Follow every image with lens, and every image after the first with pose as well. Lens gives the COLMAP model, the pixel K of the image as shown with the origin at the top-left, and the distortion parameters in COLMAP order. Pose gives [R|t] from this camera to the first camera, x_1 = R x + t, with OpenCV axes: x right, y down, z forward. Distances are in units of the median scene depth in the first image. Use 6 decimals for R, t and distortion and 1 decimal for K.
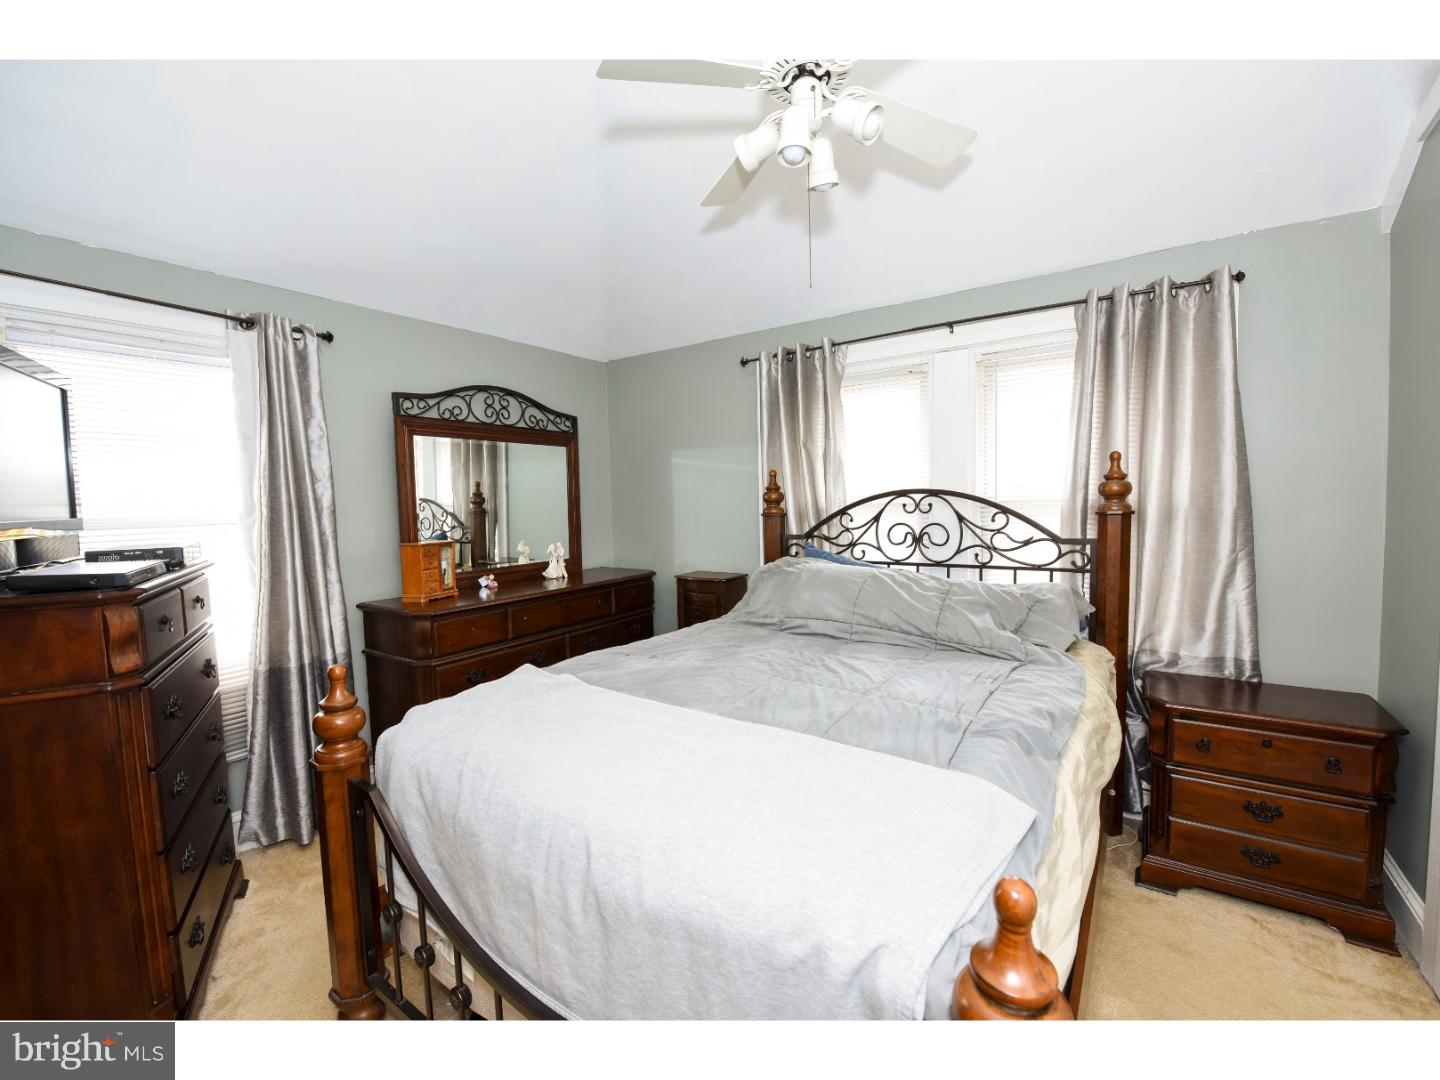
lens RADIAL K [[613.3, 0, 724.9], [0, 613.3, 539.4], [0, 0, 1]] dist [-0.017494, -0.003238]
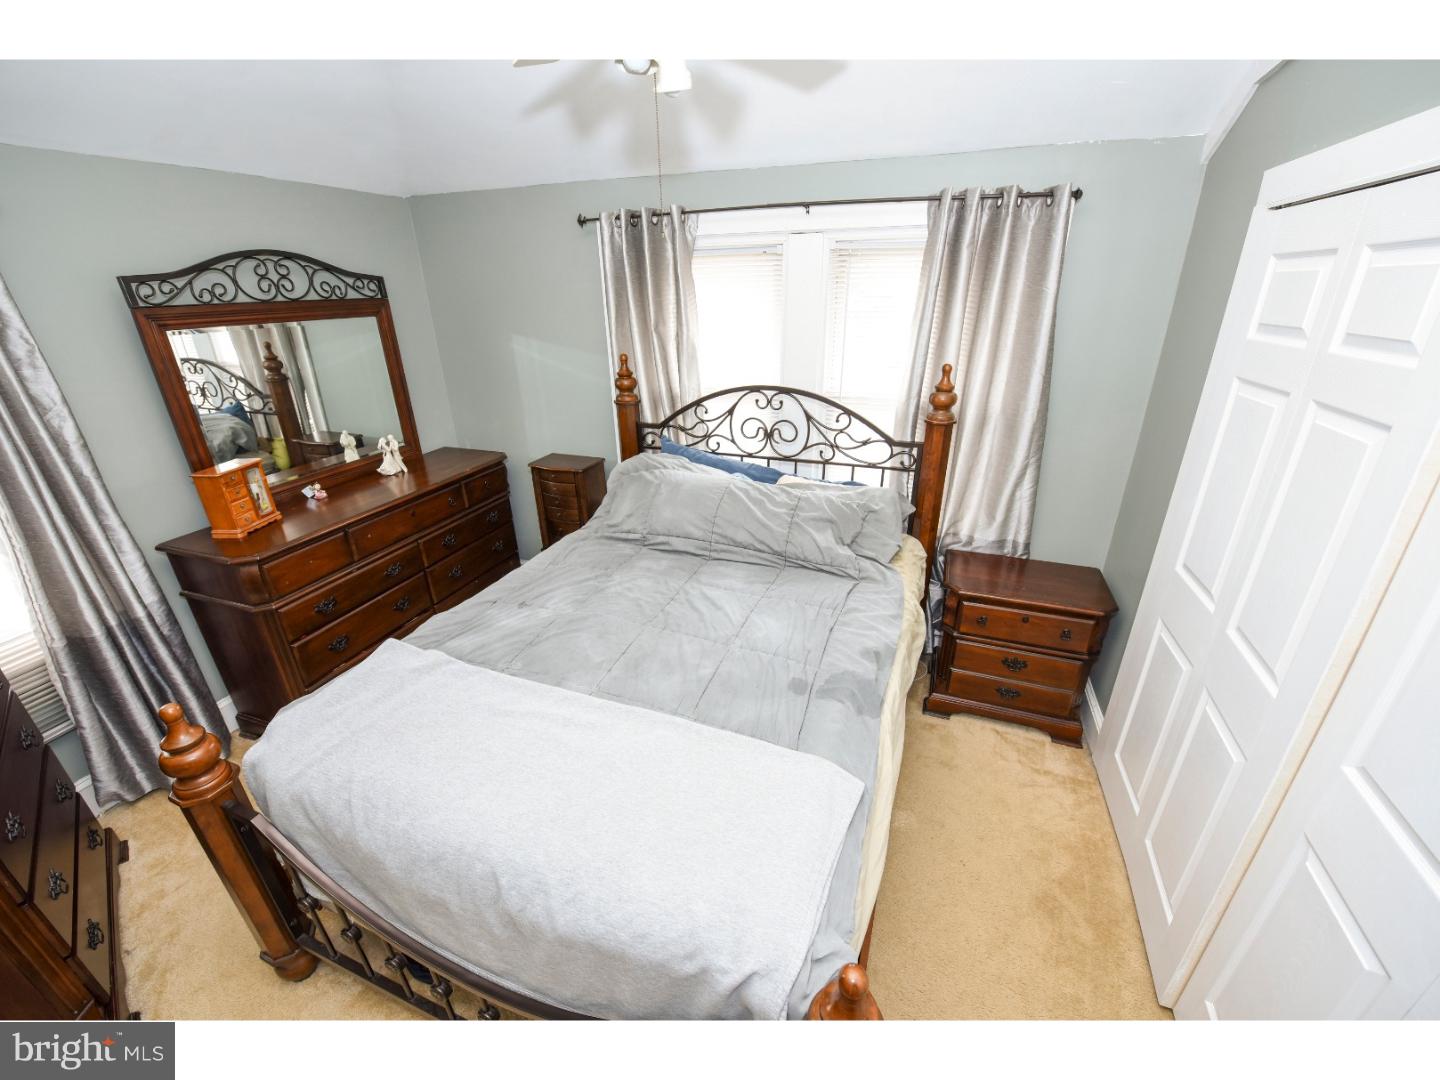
lens RADIAL K [[582.5, 0, 731.9], [0, 582.5, 547.0], [0, 0, 1]] dist [-0.021891, -0.000862]
pose [[0.966924, -0.091944, 0.237915, -0.000594], [0.003284, 0.937179, 0.348833, -0.195185], [-0.255042, -0.336514, 0.906483, 0.058249]]
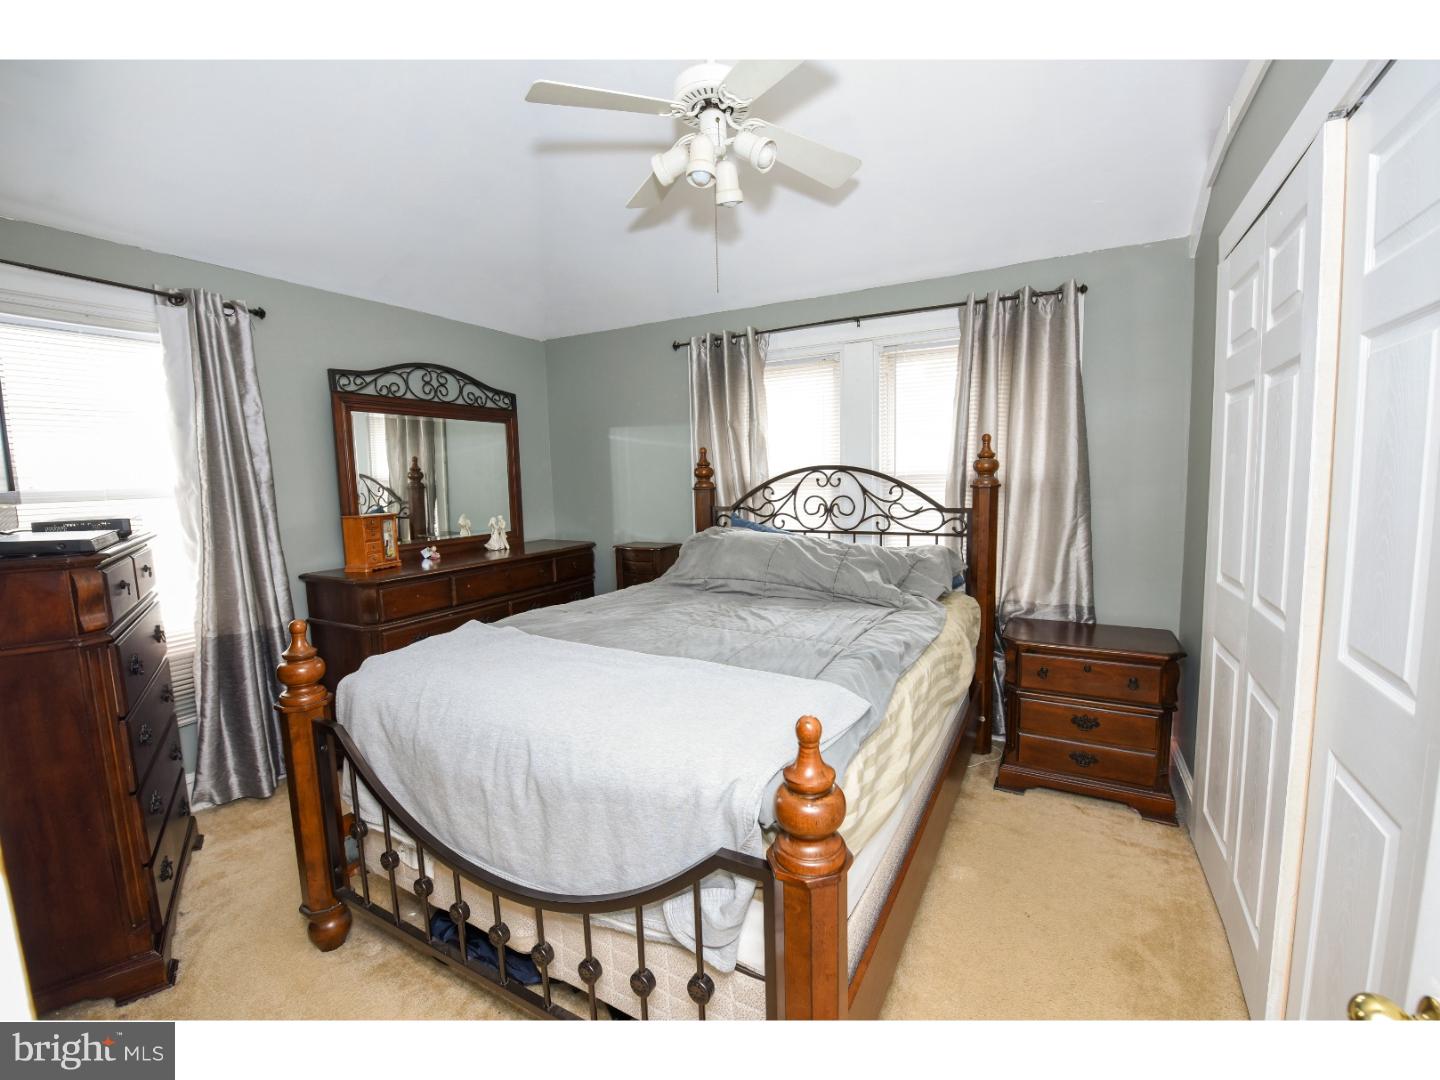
lens RADIAL K [[614.6, 0, 751.5], [0, 614.6, 543.2], [0, 0, 1]] dist [-0.020603, -0.001287]
pose [[0.992314, -0.011158, 0.123240, 0.036712], [0.005772, 0.999016, 0.043974, 0.012555], [-0.123609, -0.042925, 0.991402, -0.132414]]
